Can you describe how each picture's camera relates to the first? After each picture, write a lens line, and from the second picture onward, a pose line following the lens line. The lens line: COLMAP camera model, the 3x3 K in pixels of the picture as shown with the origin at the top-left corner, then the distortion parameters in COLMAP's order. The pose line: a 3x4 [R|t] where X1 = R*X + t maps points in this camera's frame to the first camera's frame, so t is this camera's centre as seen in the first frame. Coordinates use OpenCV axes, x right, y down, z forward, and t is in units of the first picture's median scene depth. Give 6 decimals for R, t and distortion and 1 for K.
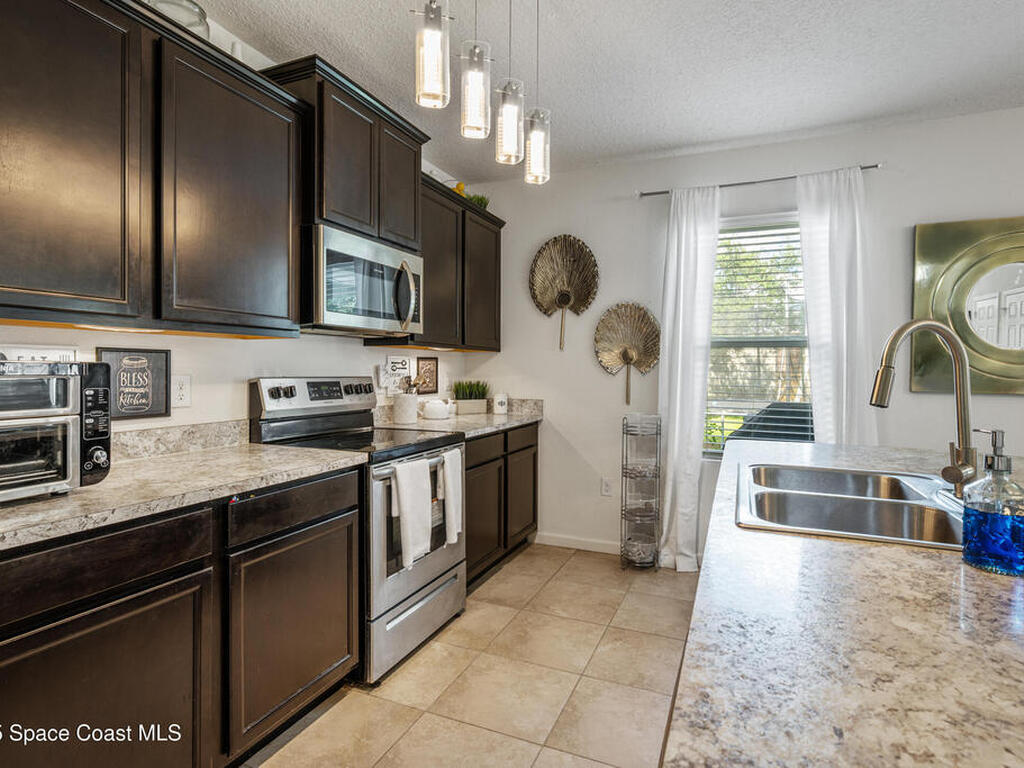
lens RADIAL K [[541.7, 0, 511.6], [0, 541.7, 370.2], [0, 0, 1]] dist [-0.000125, 0.000111]
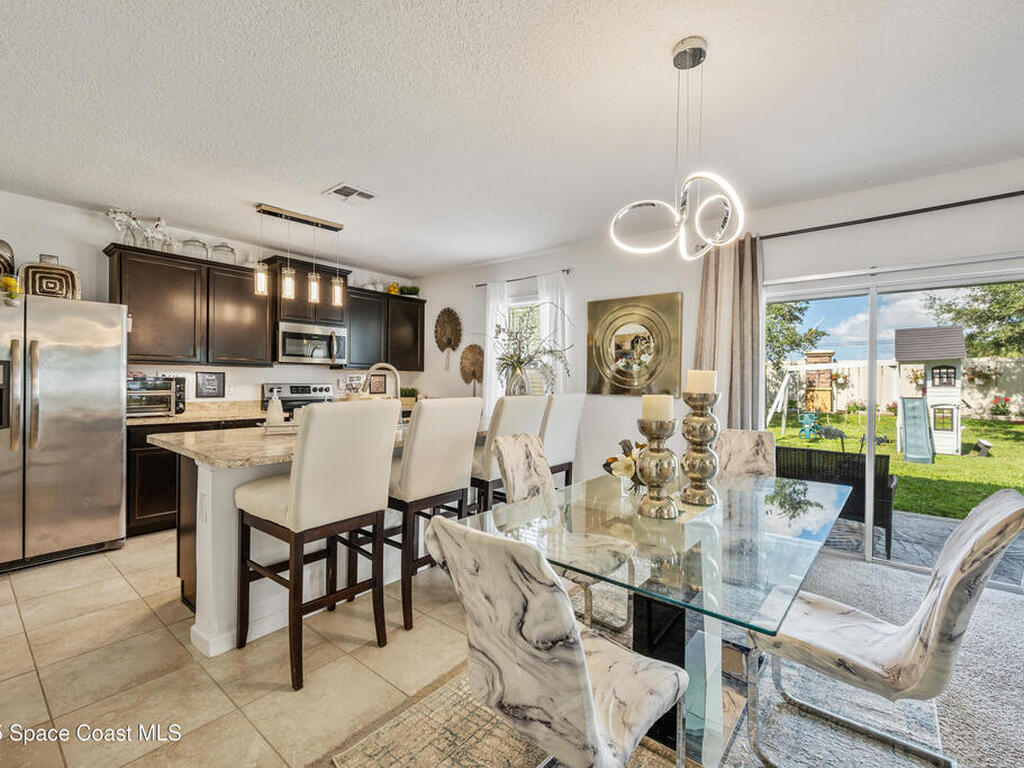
lens RADIAL K [[458.7, 0, 512.0], [0, 458.7, 384.0], [0, 0, 1]] dist [-0.002417, 0.000209]
pose [[0.962219, 0.006307, -0.272205, 0.821619], [-0.005911, 0.999980, 0.002275, 0.003180], [0.272214, -0.000580, 0.962237, -0.482386]]
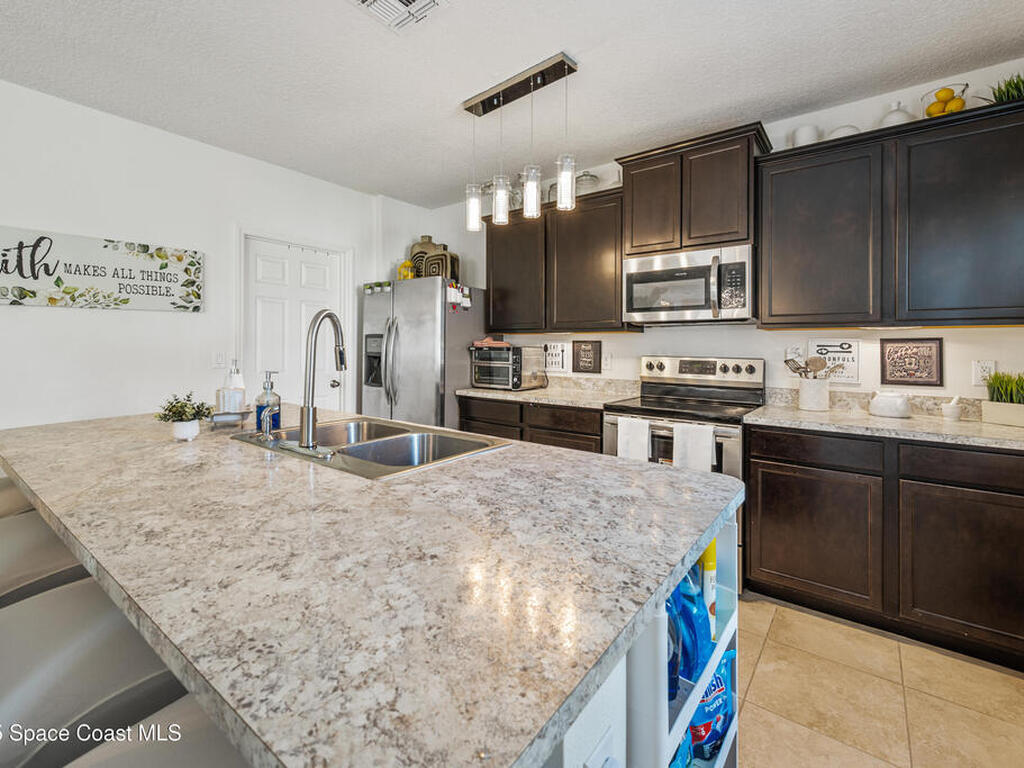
lens RADIAL K [[464.1, 0, 514.9], [0, 464.1, 340.7], [0, 0, 1]] dist [-0.000239, 0.000173]
pose [[-0.243066, -0.022113, -0.969758, 0.689155], [-0.013554, 0.999720, -0.019399, 0.000116], [0.969915, 0.008428, -0.243297, 0.673086]]
